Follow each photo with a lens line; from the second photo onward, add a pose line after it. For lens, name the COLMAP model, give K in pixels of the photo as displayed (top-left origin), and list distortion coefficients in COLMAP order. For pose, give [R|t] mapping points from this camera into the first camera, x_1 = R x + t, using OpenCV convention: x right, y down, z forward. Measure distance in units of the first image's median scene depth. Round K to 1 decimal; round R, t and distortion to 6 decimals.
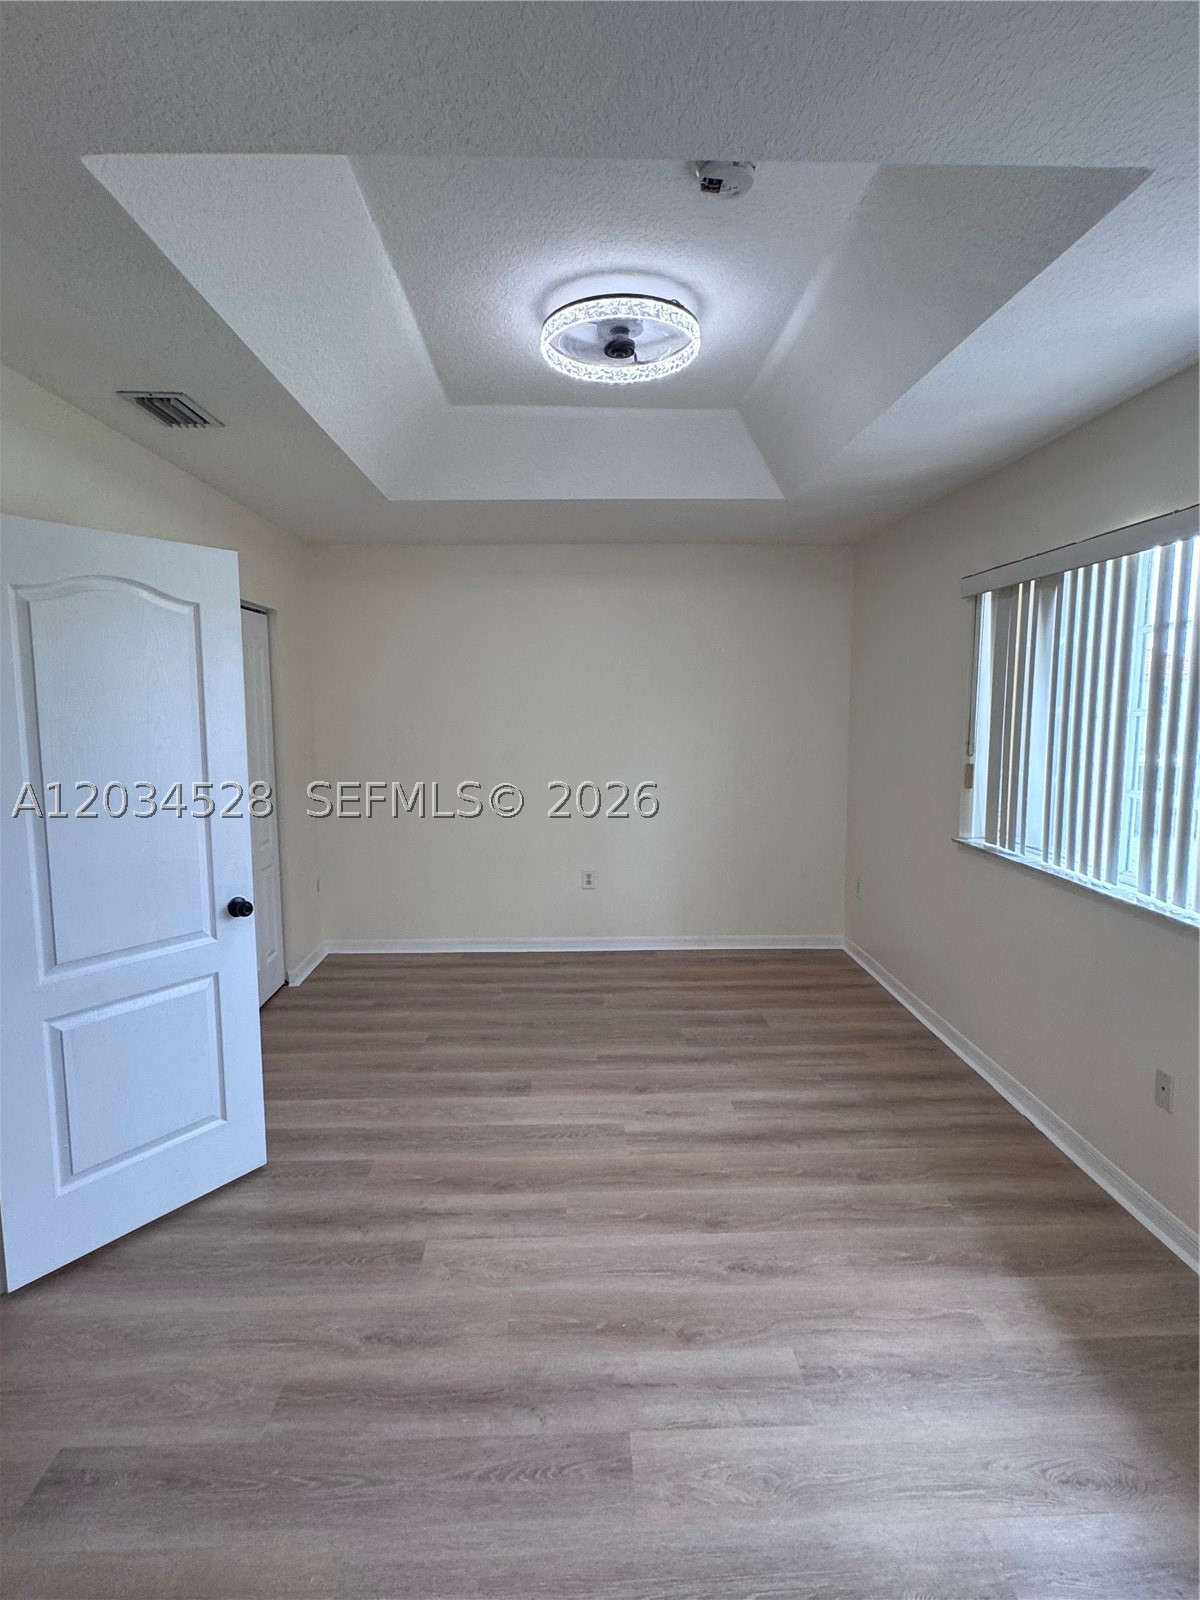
lens RADIAL K [[832.5, 0, 603.9], [0, 832.5, 797.8], [0, 0, 1]] dist [-0.012985, 0.002772]
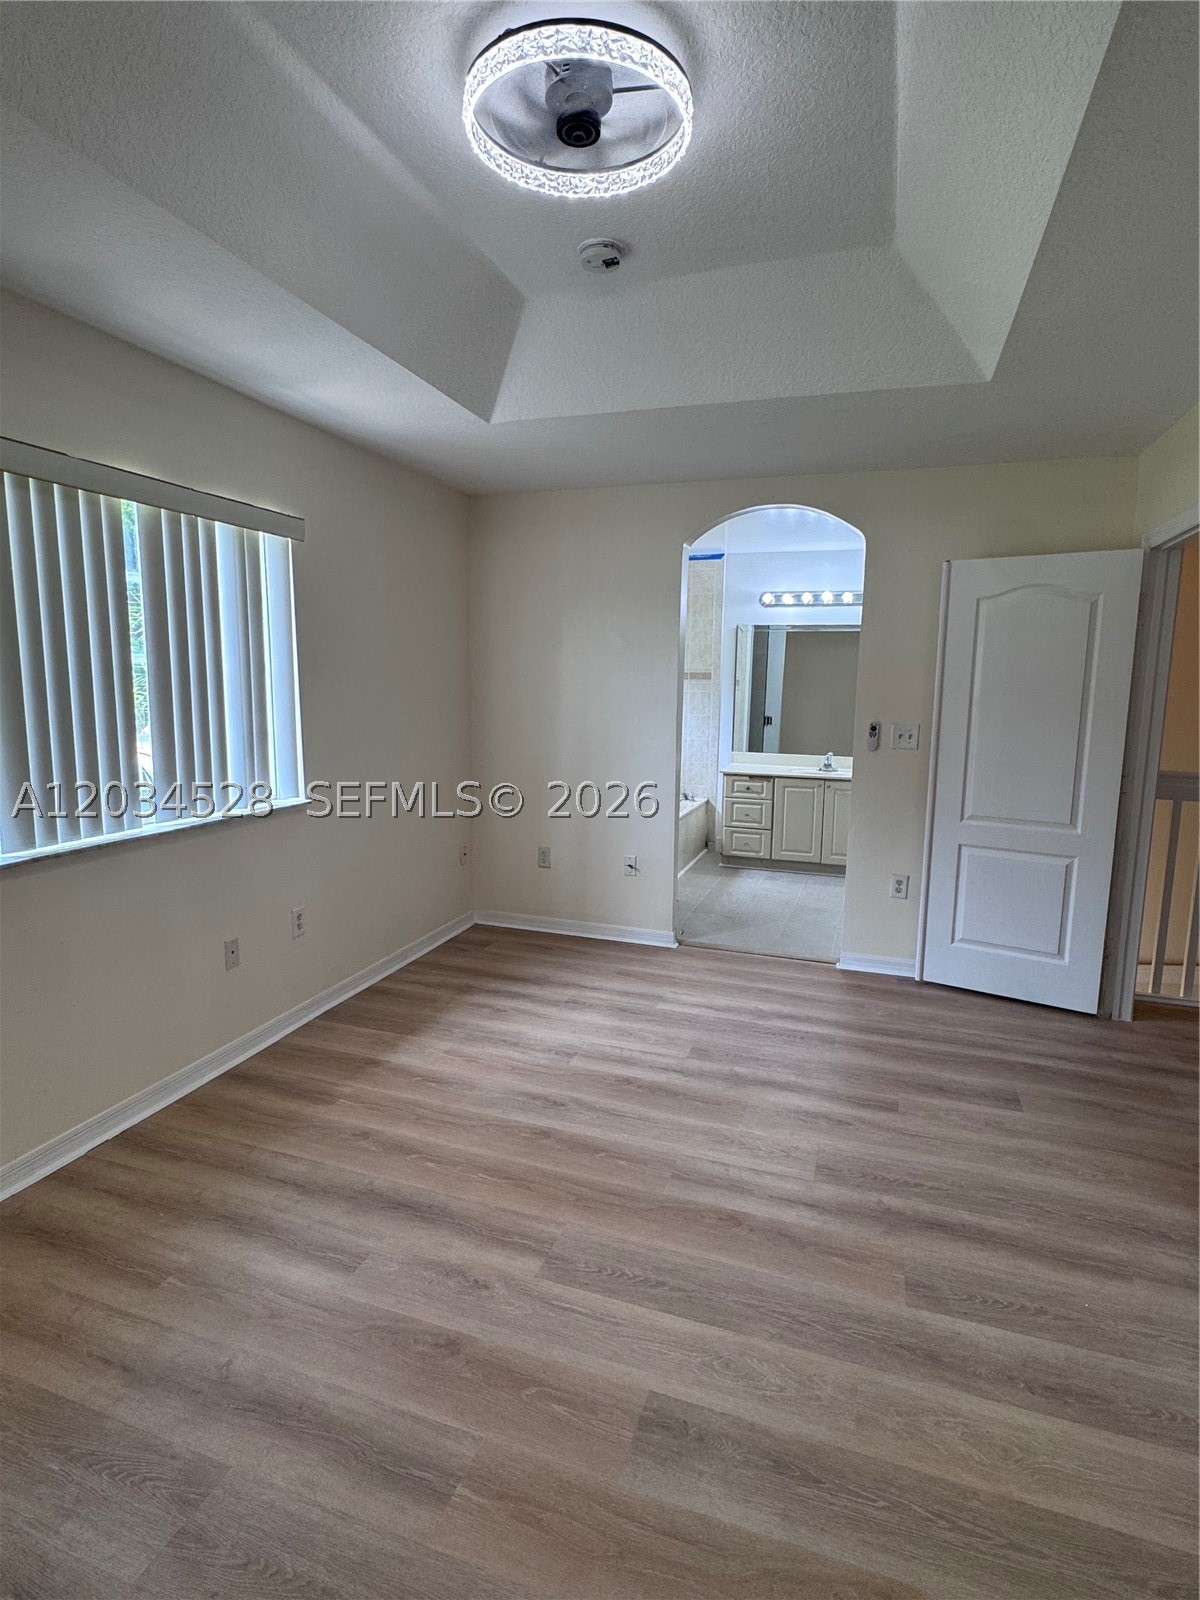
lens RADIAL K [[832.5, 0, 601.0], [0, 832.5, 797.2], [0, 0, 1]] dist [-0.012985, 0.002772]
pose [[-0.931000, -0.061984, 0.359717, -0.268265], [0.032055, 0.967786, 0.249724, -0.161521], [-0.363608, 0.244023, -0.899023, 1.654280]]
